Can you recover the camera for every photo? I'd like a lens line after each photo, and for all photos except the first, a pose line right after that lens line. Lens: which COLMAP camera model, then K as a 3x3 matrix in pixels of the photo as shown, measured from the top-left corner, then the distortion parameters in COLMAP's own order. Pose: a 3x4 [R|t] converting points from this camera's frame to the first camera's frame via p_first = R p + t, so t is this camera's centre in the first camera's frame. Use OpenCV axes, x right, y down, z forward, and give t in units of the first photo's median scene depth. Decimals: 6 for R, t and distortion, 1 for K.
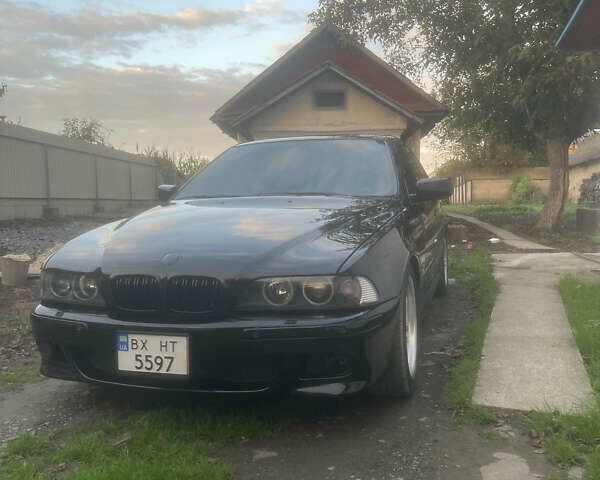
lens RADIAL K [[598.7, 0, 303.8], [0, 598.7, 238.1], [0, 0, 1]] dist [0.034979, 0.000000]
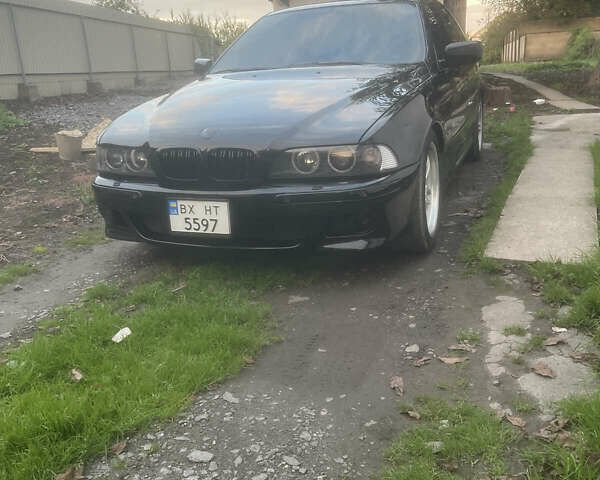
lens RADIAL K [[598.7, 0, 300.3], [0, 598.7, 241.3], [0, 0, 1]] dist [0.034979, 0.000000]
pose [[0.996664, -0.012500, -0.080648, 0.032210], [0.030040, 0.975009, 0.220126, -0.008950], [0.075881, -0.221814, 0.972132, -0.107708]]
